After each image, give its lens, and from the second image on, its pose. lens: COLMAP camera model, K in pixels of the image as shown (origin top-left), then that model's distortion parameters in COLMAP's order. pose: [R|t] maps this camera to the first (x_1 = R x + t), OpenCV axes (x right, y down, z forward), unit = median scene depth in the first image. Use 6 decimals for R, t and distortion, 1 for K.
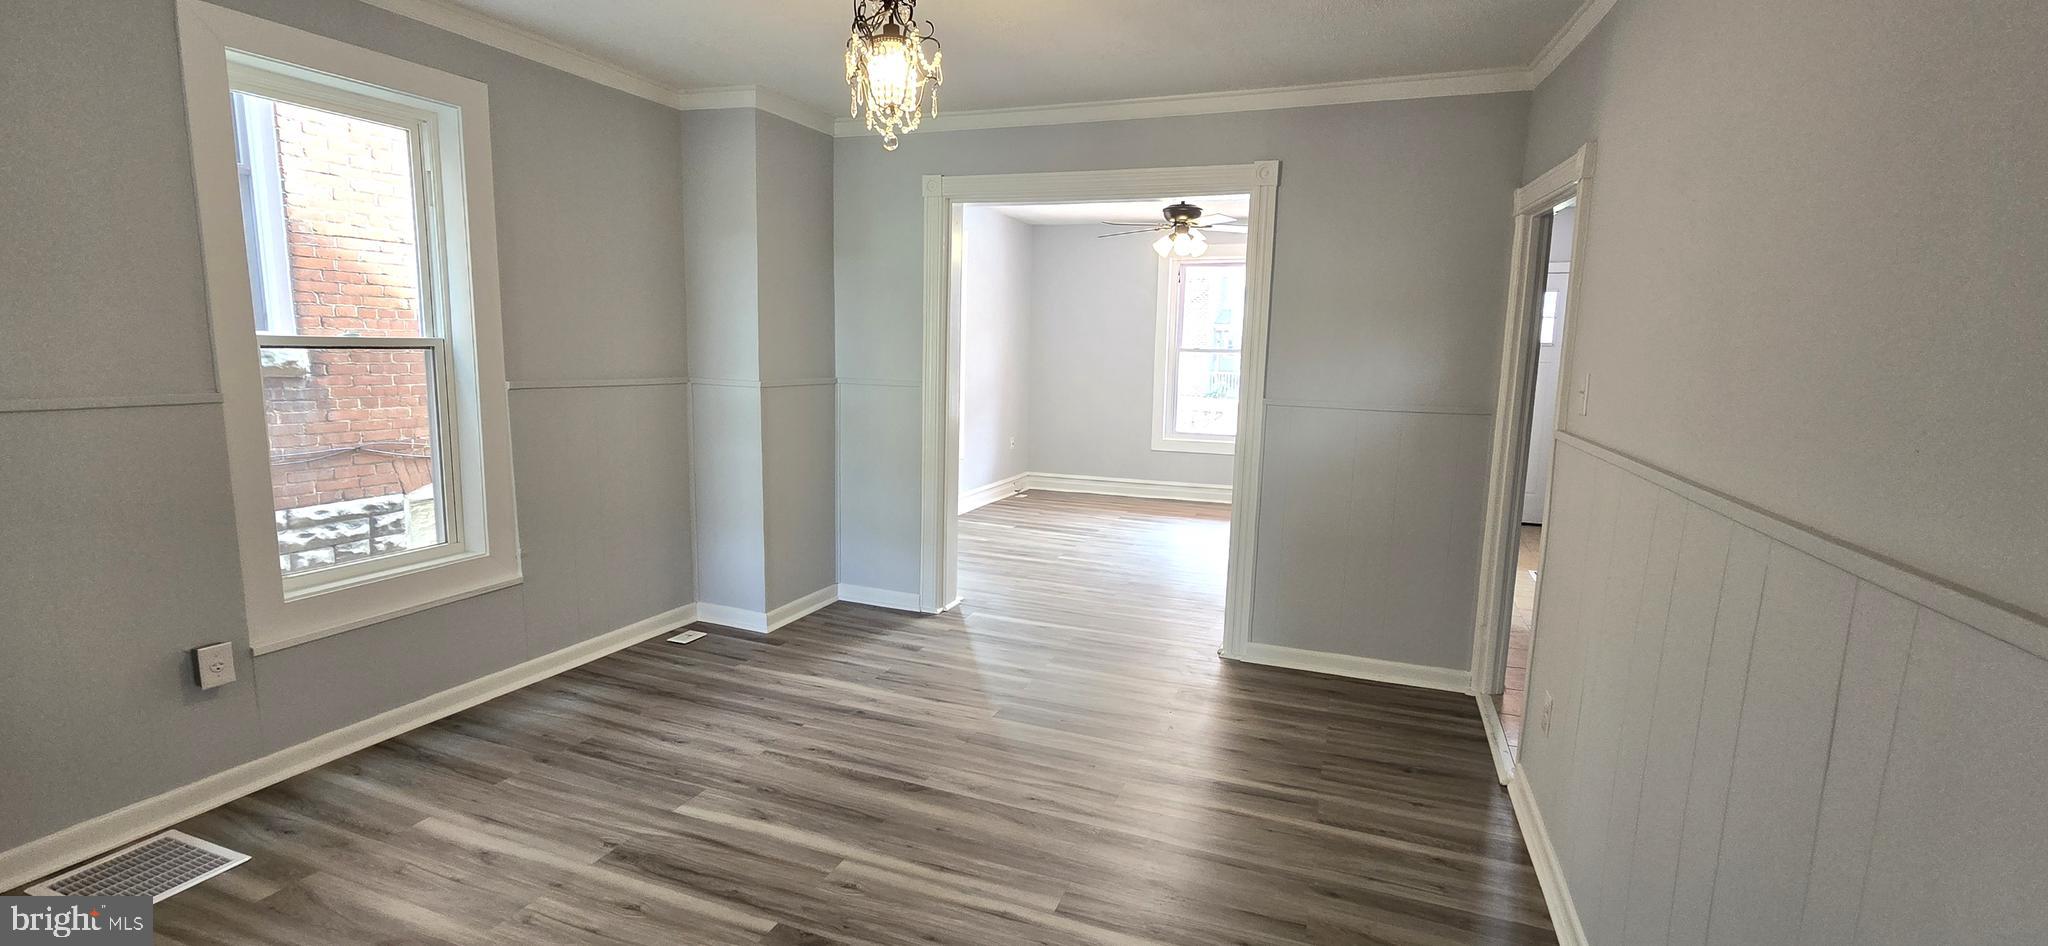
lens RADIAL K [[873.2, 0, 1033.1], [0, 873.2, 474.9], [0, 0, 1]] dist [-0.000803, -0.000384]
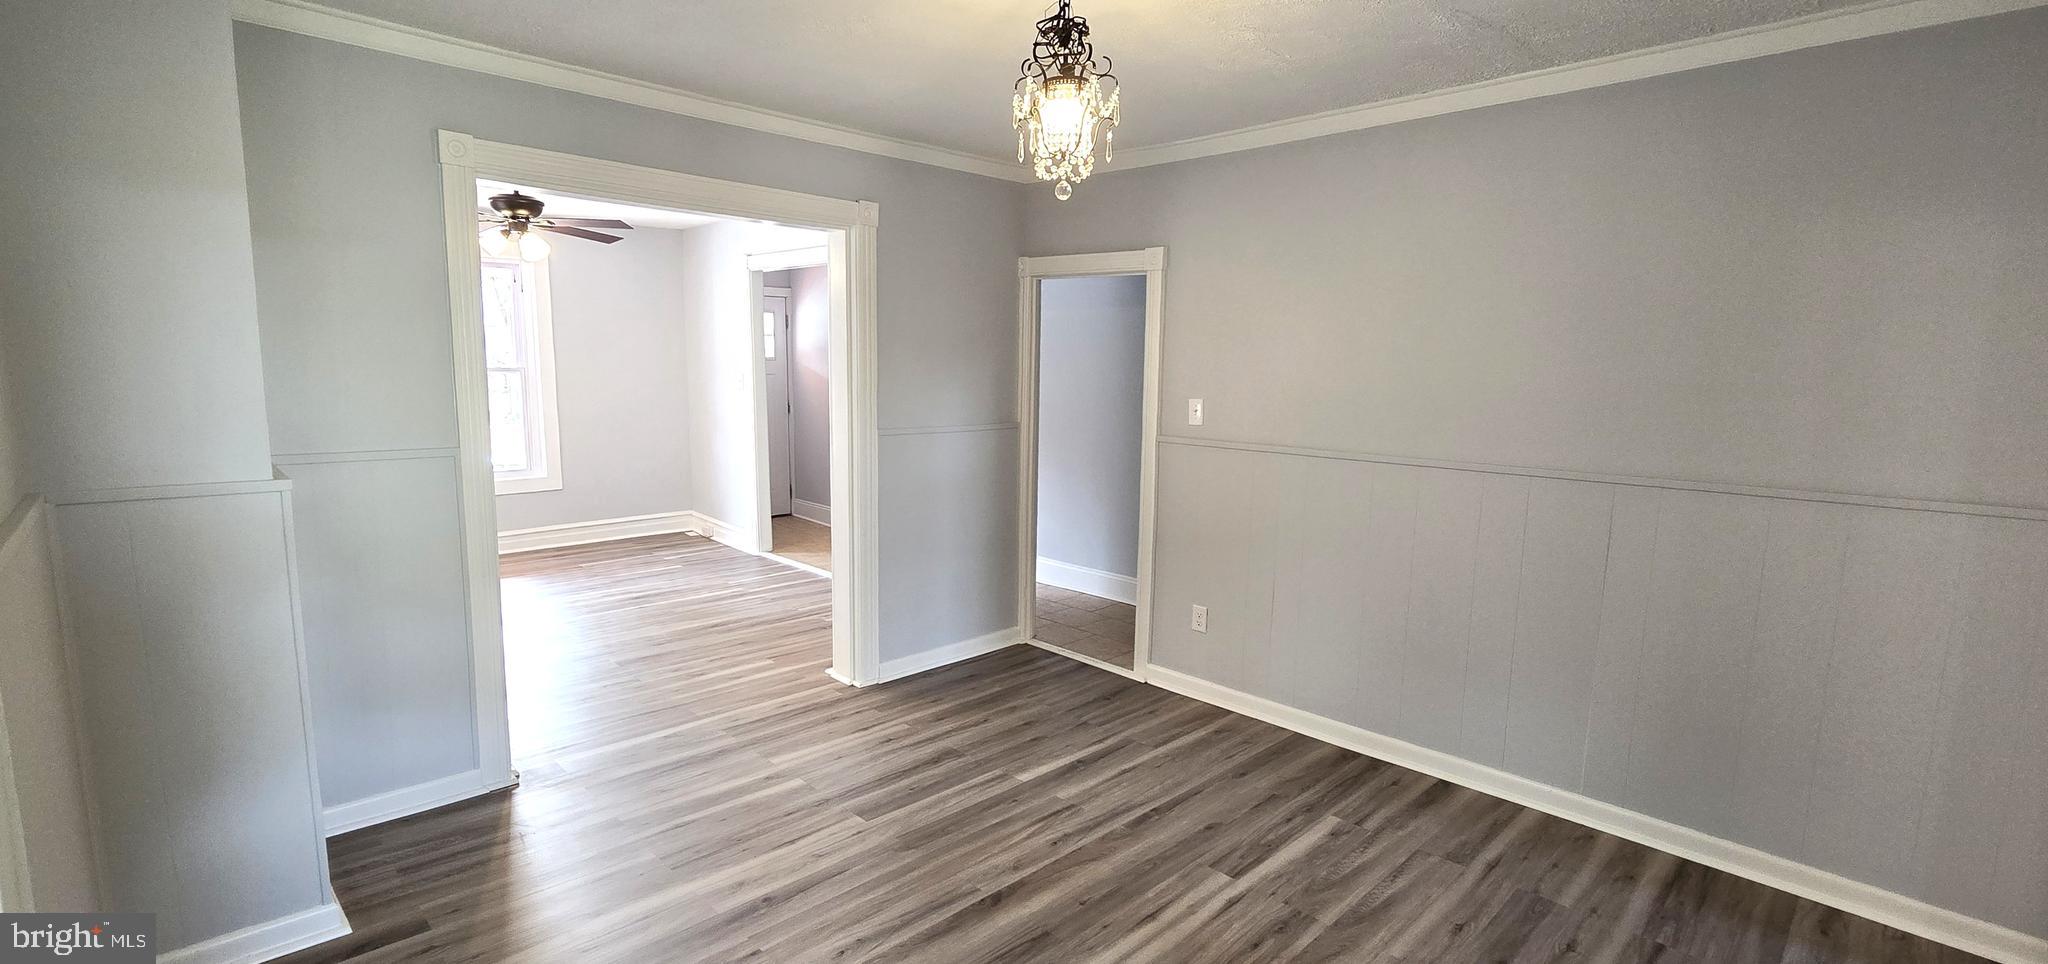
lens RADIAL K [[905.0, 0, 993.4], [0, 905.0, 485.6], [0, 0, 1]] dist [0.001057, -0.000004]
pose [[0.434828, -0.141735, 0.889290, -0.738070], [0.128970, 0.987157, 0.094272, -0.120488], [-0.891230, 0.073700, 0.447523, 0.454747]]
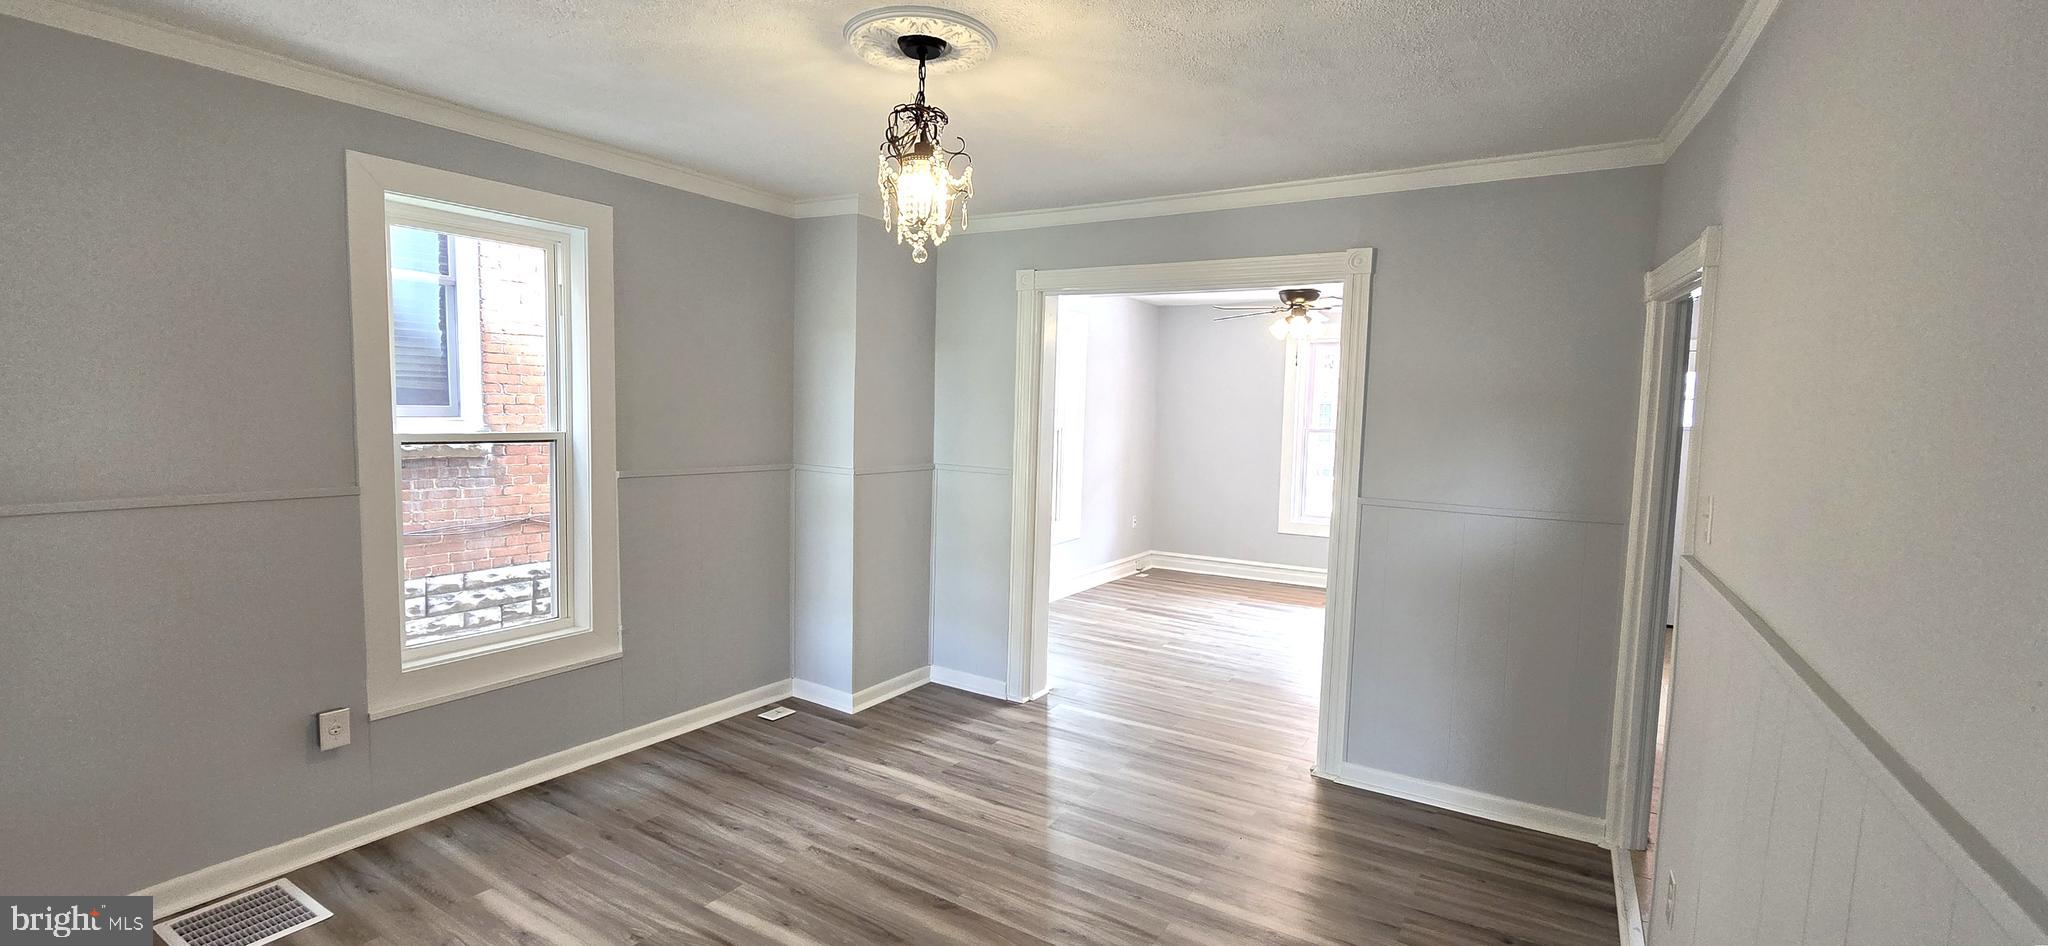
lens RADIAL K [[851.9, 0, 1036.2], [0, 851.9, 476.6], [0, 0, 1]] dist [-0.001429, -0.000039]
pose [[0.982959, 0.016819, -0.183051, 0.104989], [-0.029938, 0.997157, -0.069144, -0.041419], [0.181368, 0.073446, 0.980669, 0.051118]]
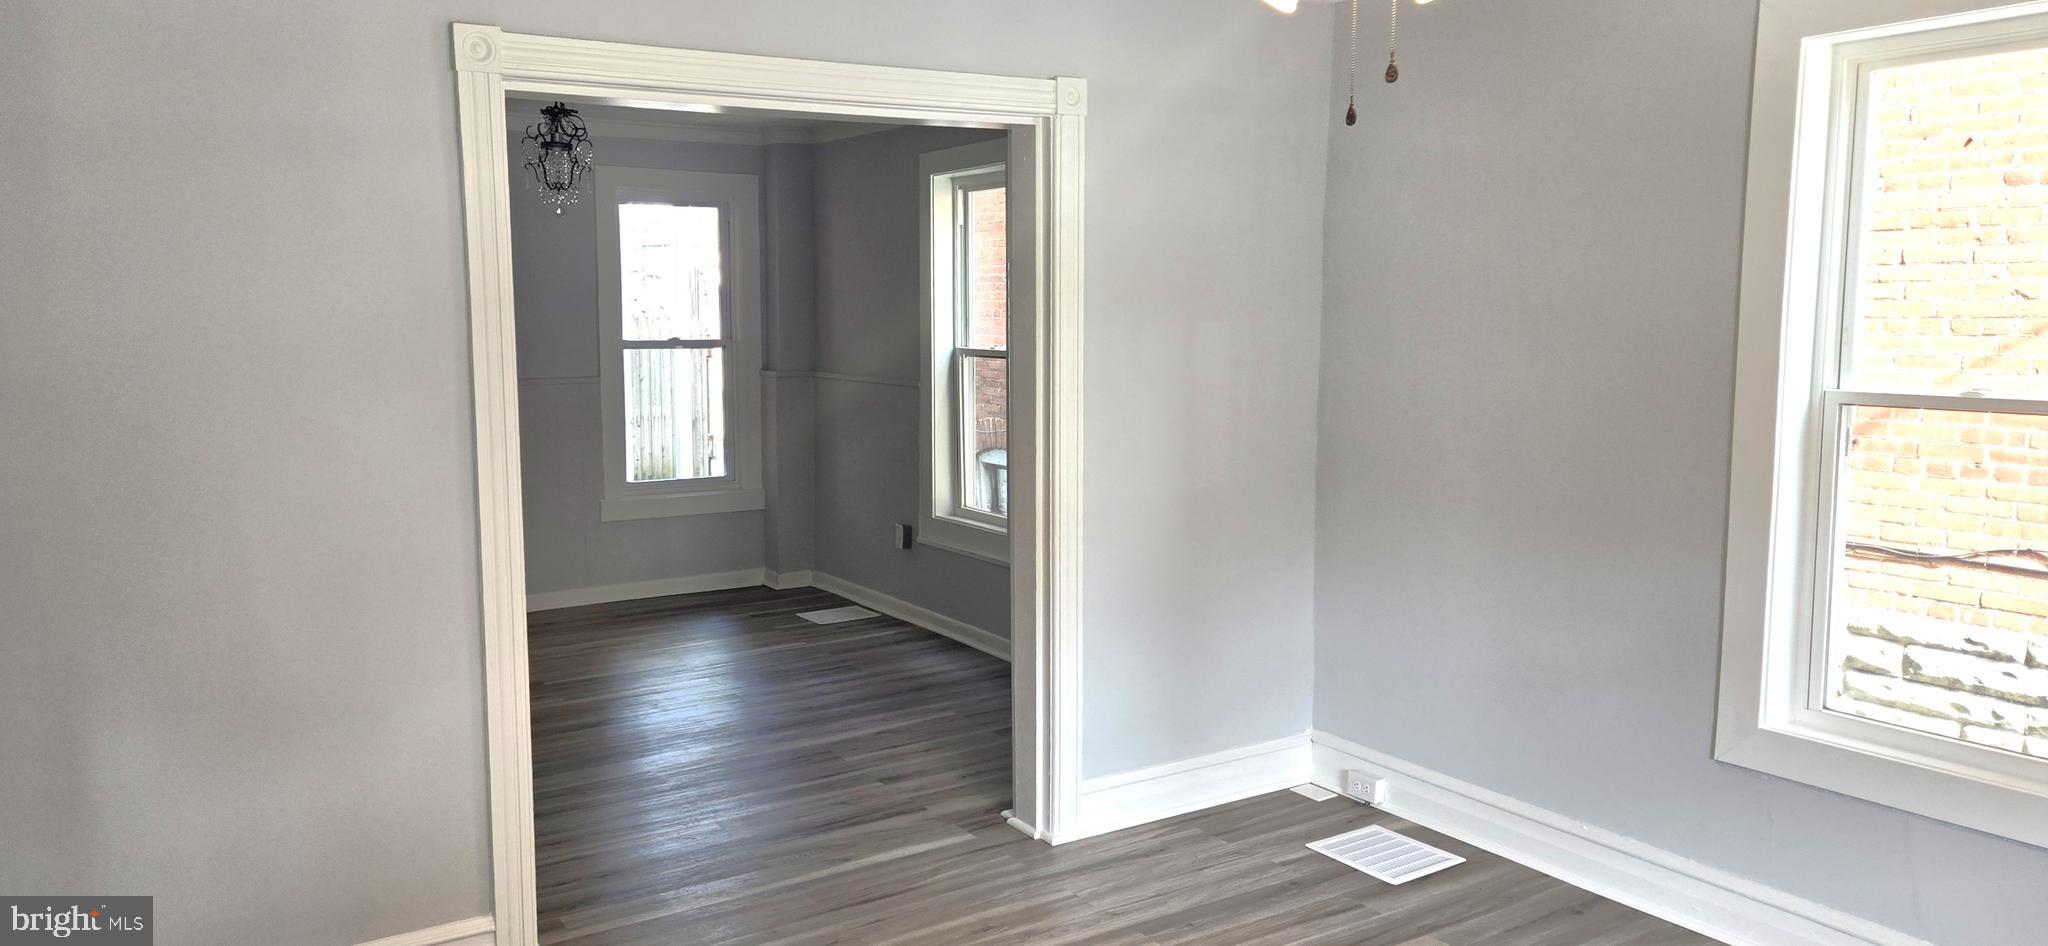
lens RADIAL K [[1448.8, 0, 1014.5], [0, 1448.8, 450.8], [0, 0, 1]] dist [0.079865, -0.073595]
pose [[-0.596669, 0.059231, -0.800298, 0.892305], [-0.127727, 0.977550, 0.167577, -0.335920], [0.792257, 0.202208, -0.575708, 2.063067]]
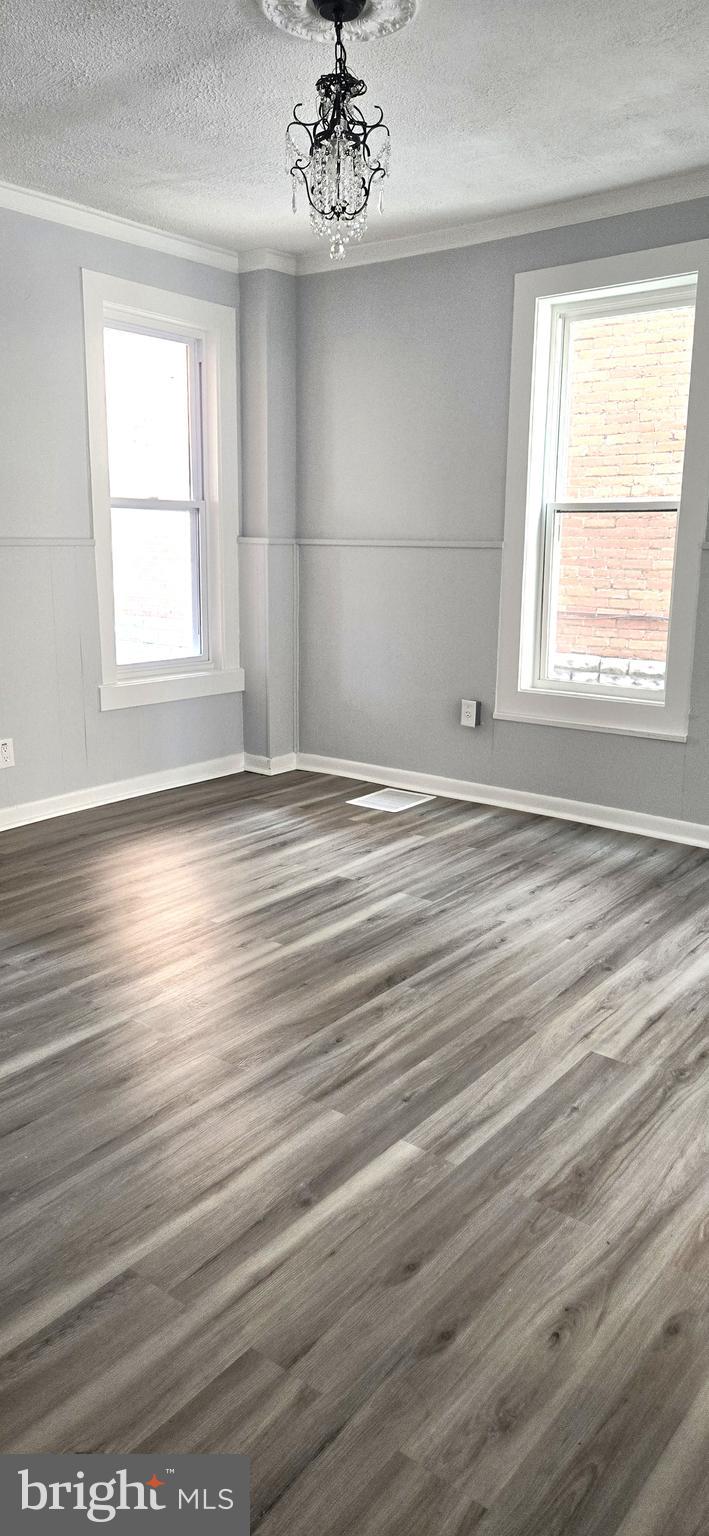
lens RADIAL K [[1019.4, 0, 362.8], [0, 1019.4, 769.9], [0, 0, 1]] dist [0.058741, -0.002351]
pose [[-0.301962, 0.188990, -0.934399, 0.669901], [-0.153534, 0.957717, 0.243323, -0.081844], [0.940875, 0.216936, -0.260178, 0.982270]]
